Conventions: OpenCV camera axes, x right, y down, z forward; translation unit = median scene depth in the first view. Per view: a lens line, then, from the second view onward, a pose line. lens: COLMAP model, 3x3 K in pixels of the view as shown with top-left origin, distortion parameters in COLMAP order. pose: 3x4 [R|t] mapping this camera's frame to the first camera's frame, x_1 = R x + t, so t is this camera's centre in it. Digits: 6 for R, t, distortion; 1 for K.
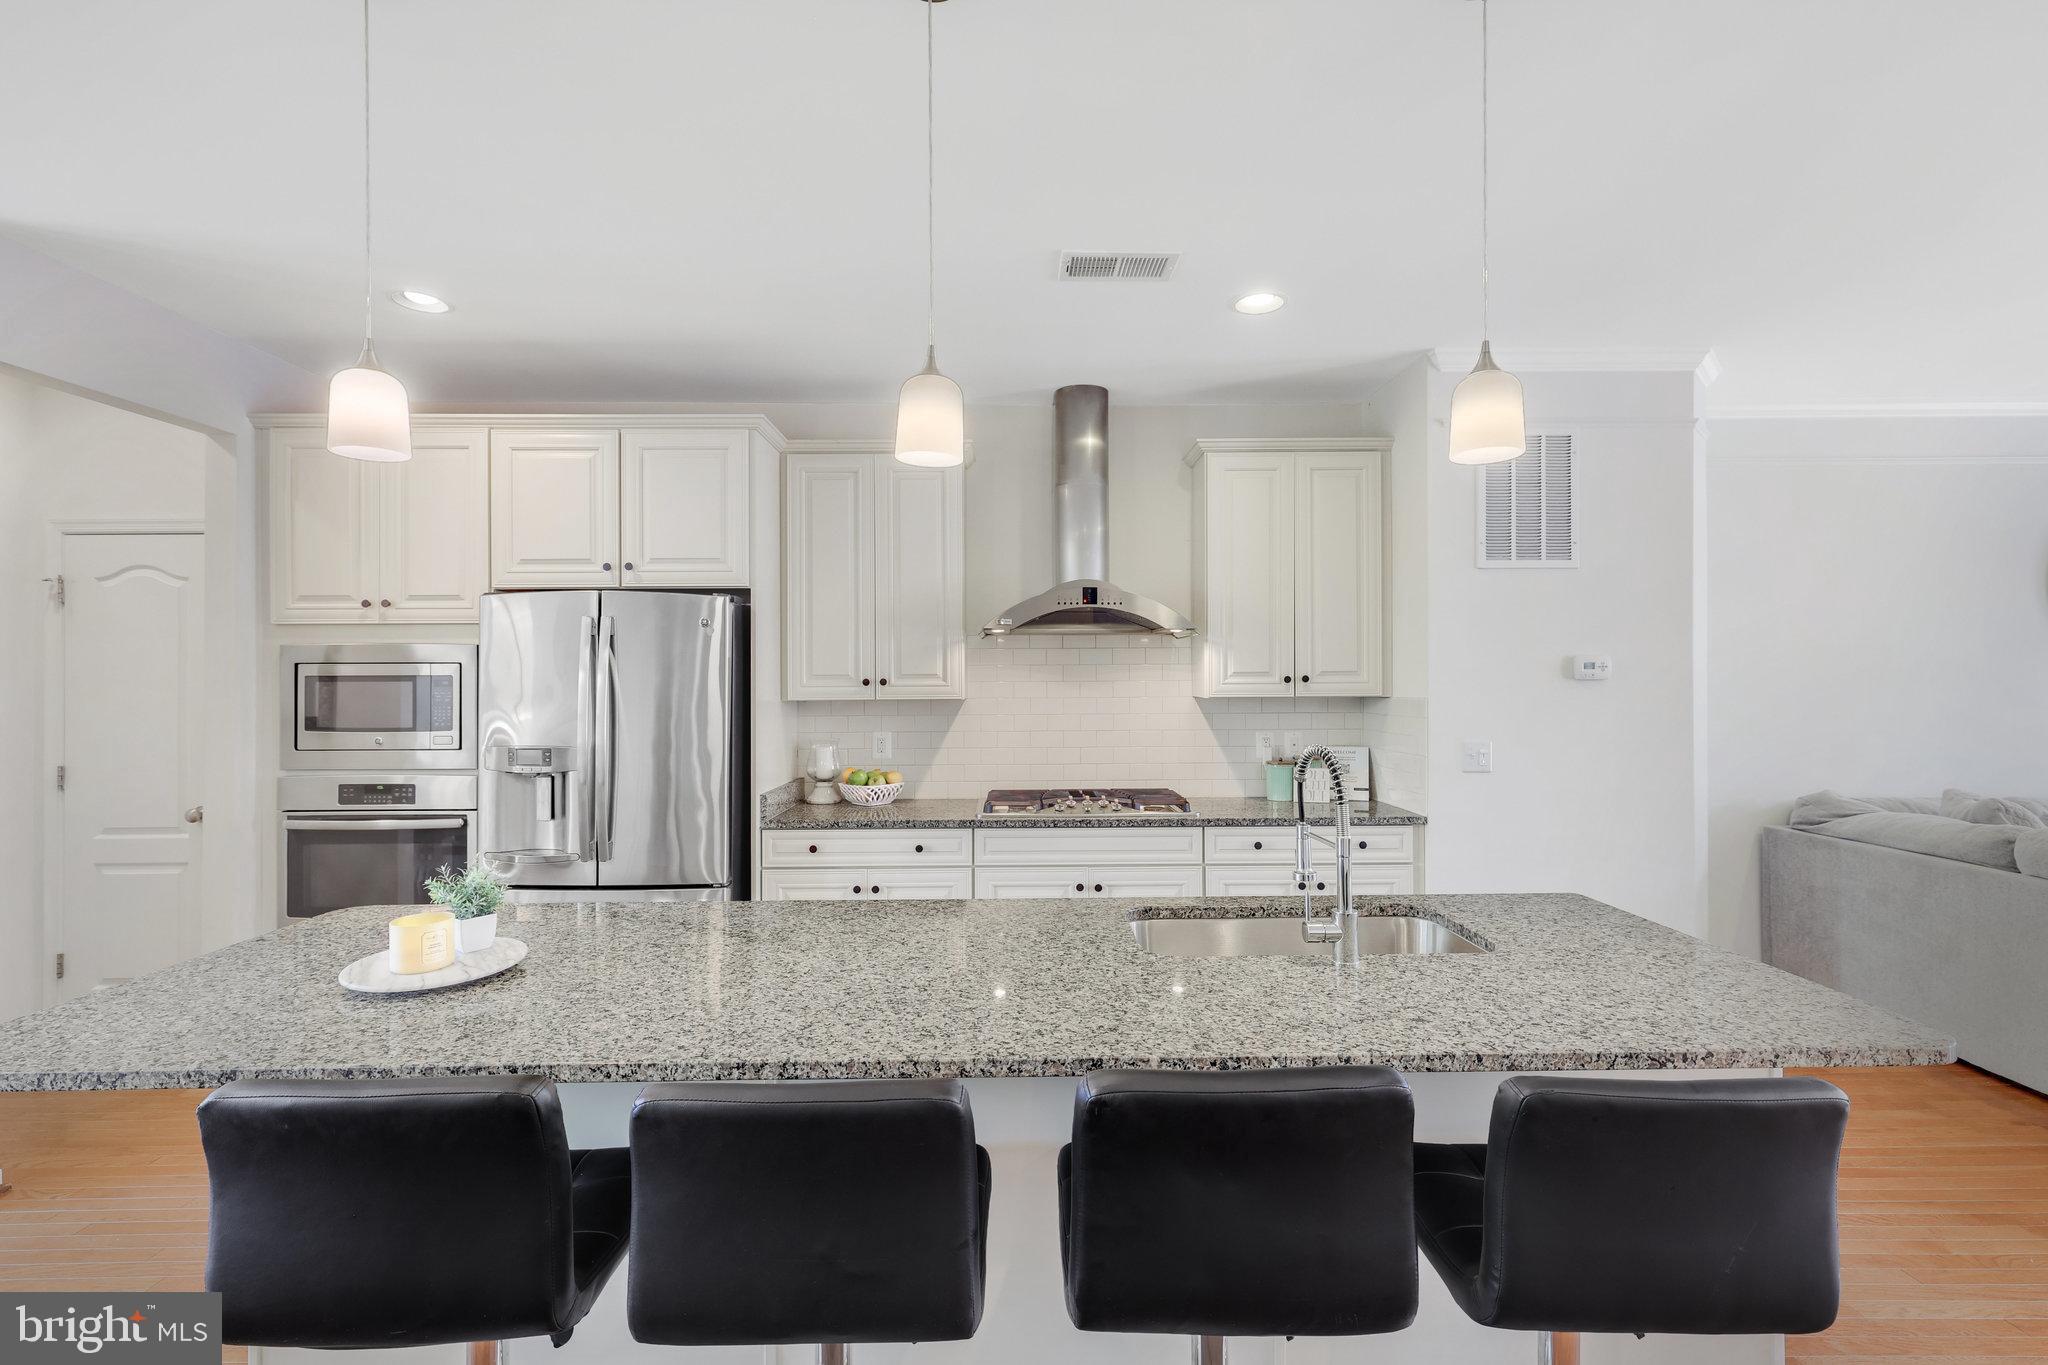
lens RADIAL K [[898.1, 0, 1023.1], [0, 898.1, 681.0], [0, 0, 1]] dist [0.004865, 0.000544]
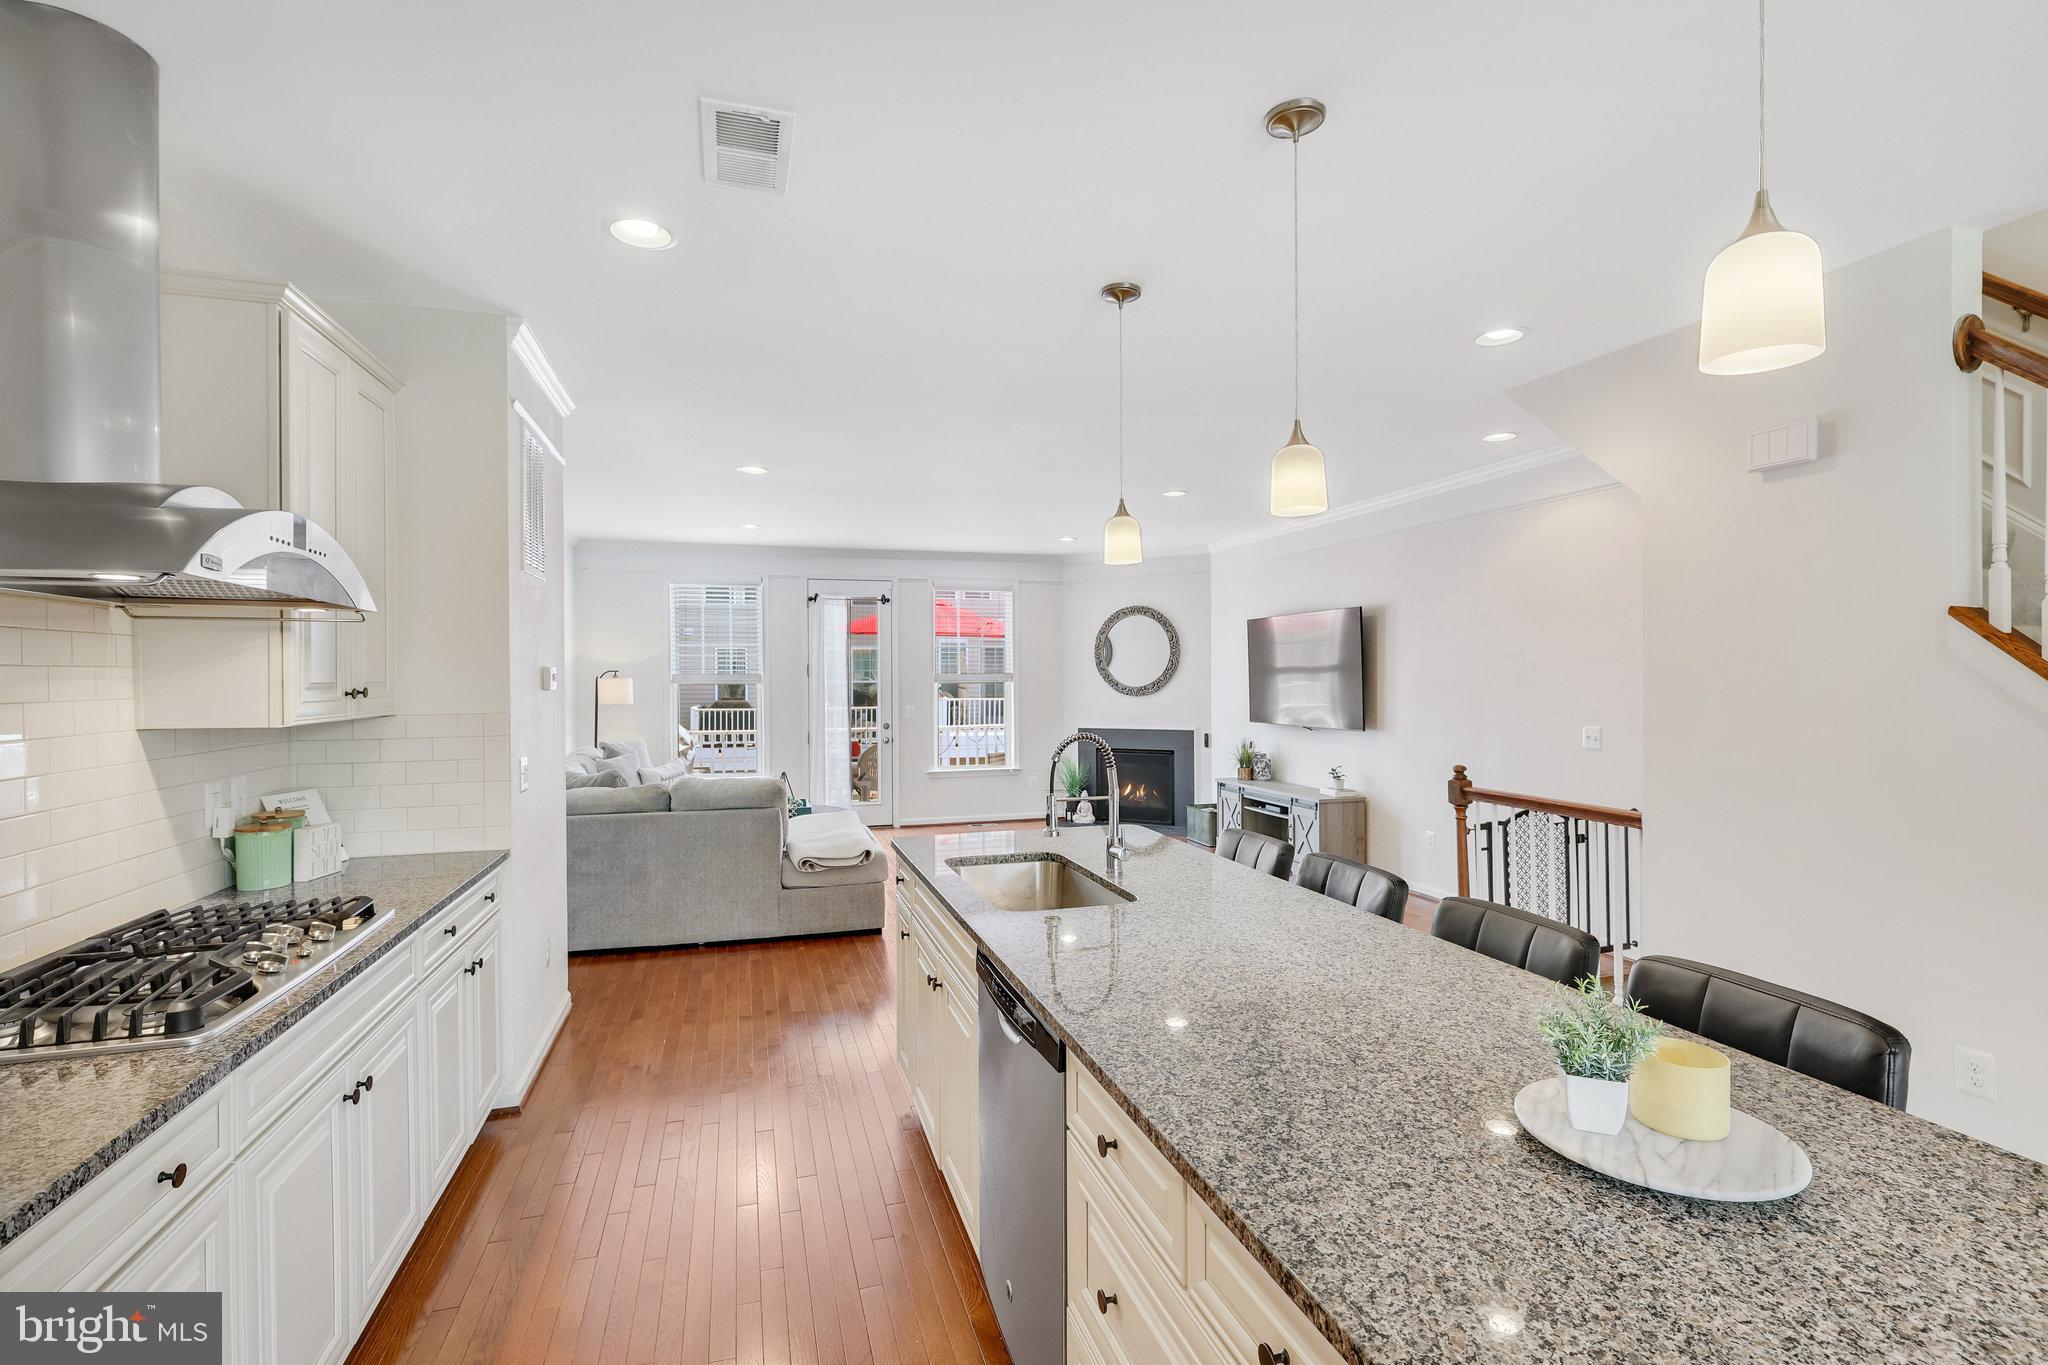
lens RADIAL K [[940.8, 0, 1019.1], [0, 940.8, 678.2], [0, 0, 1]] dist [0.000094, -0.000522]
pose [[-0.277486, 0.005768, 0.960712, -0.557127], [0.008286, 0.999959, -0.003610, -0.006619], [-0.960694, 0.006958, -0.277523, 0.780640]]
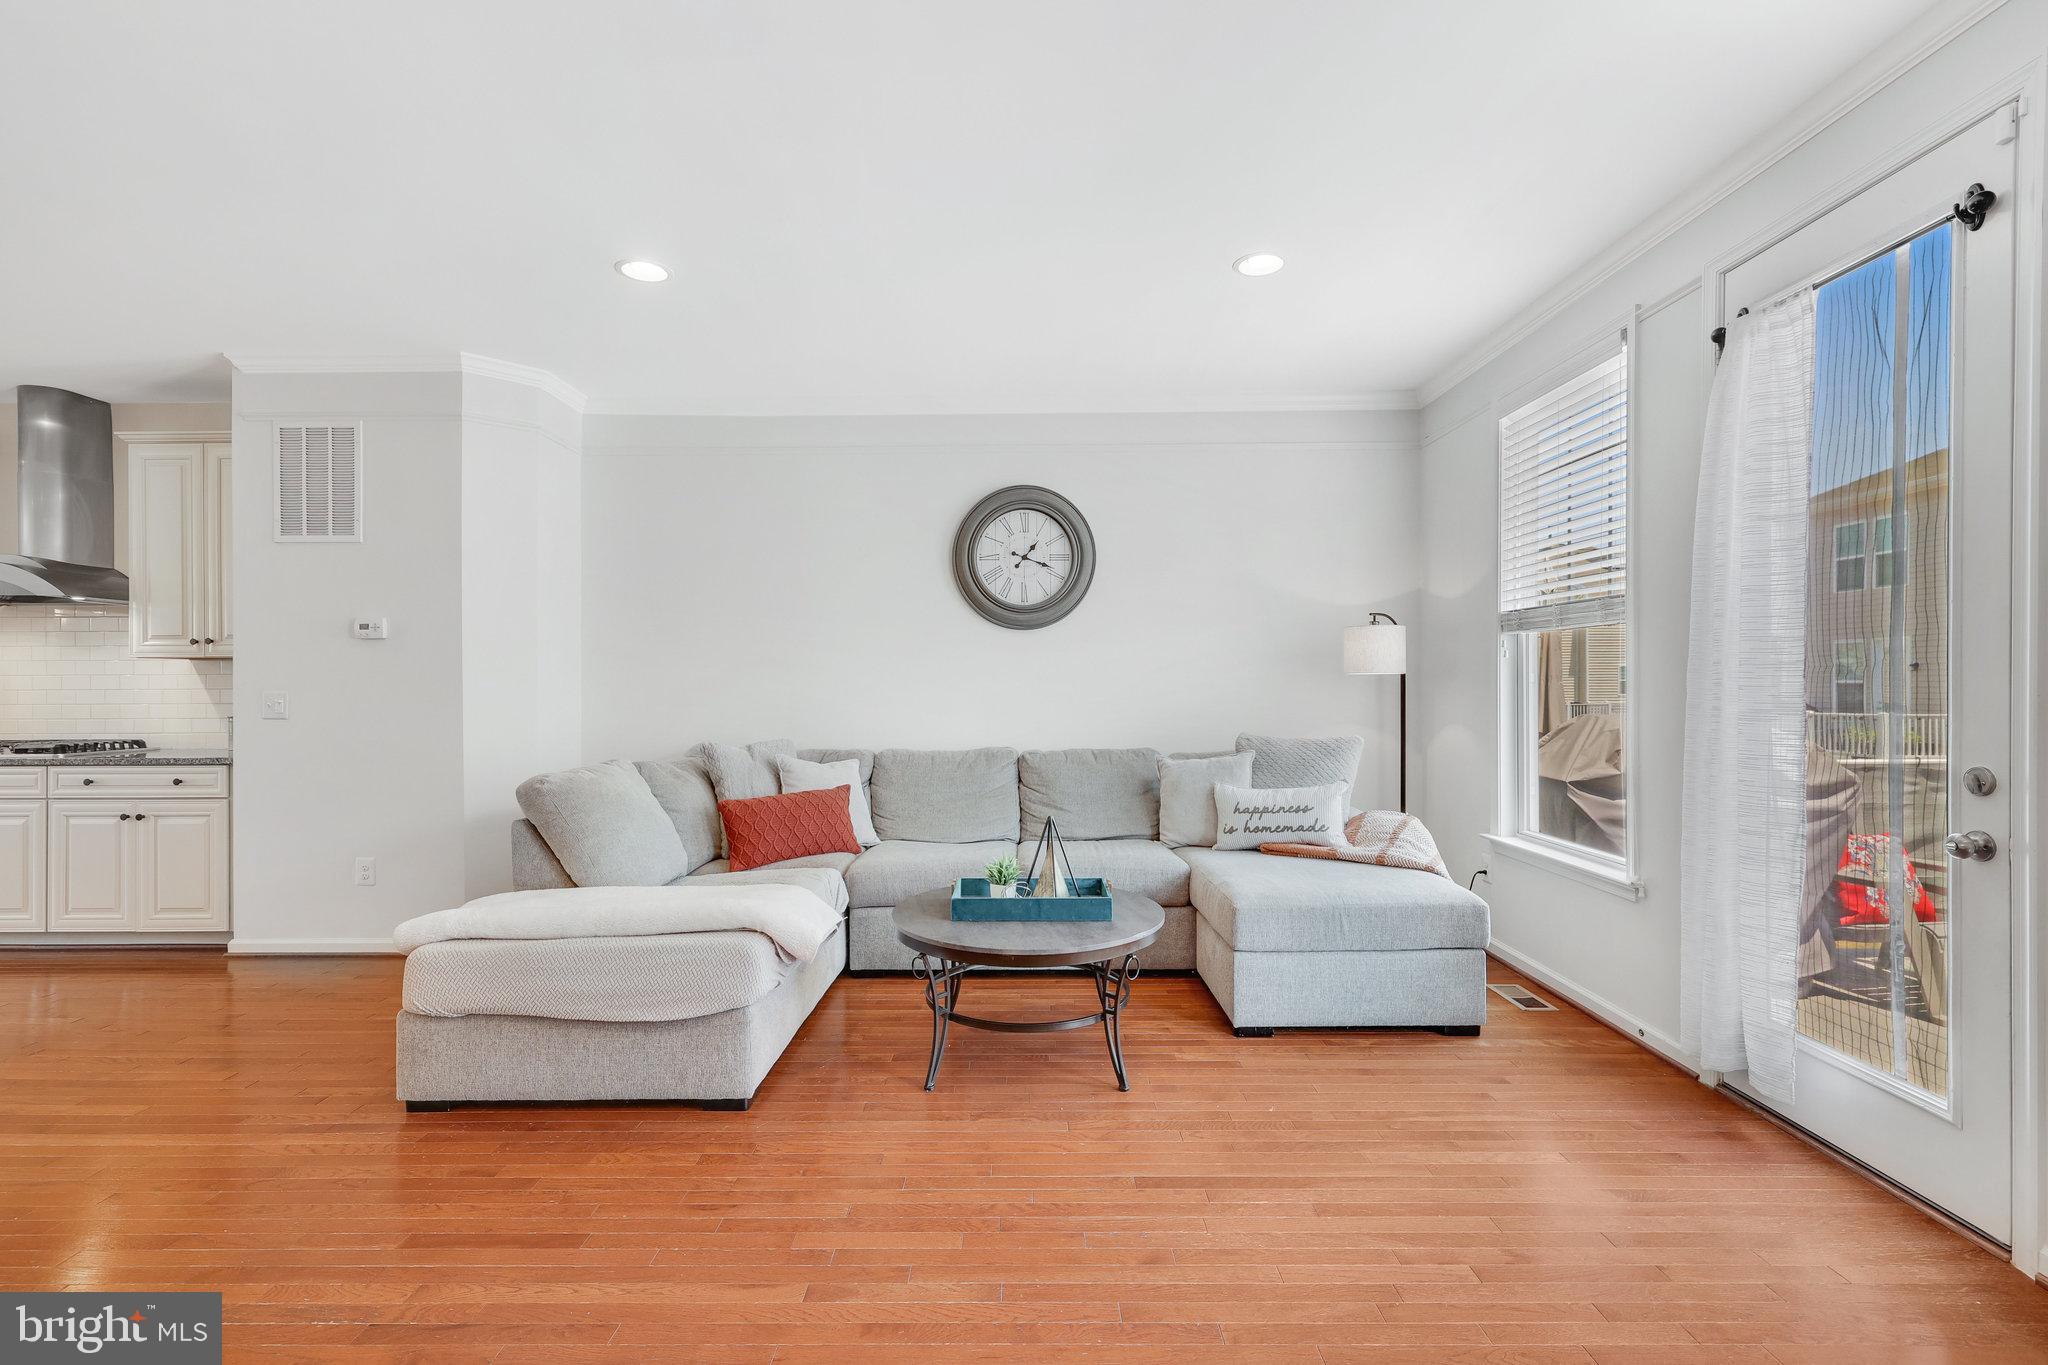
lens RADIAL K [[906.4, 0, 1017.0], [0, 906.4, 684.8], [0, 0, 1]] dist [0.000480, 0.000166]
pose [[0.999854, 0.001835, -0.016985, 1.481572], [-0.001838, 0.999998, -0.000135, 0.055853], [0.016984, 0.000166, 0.999856, -0.150382]]
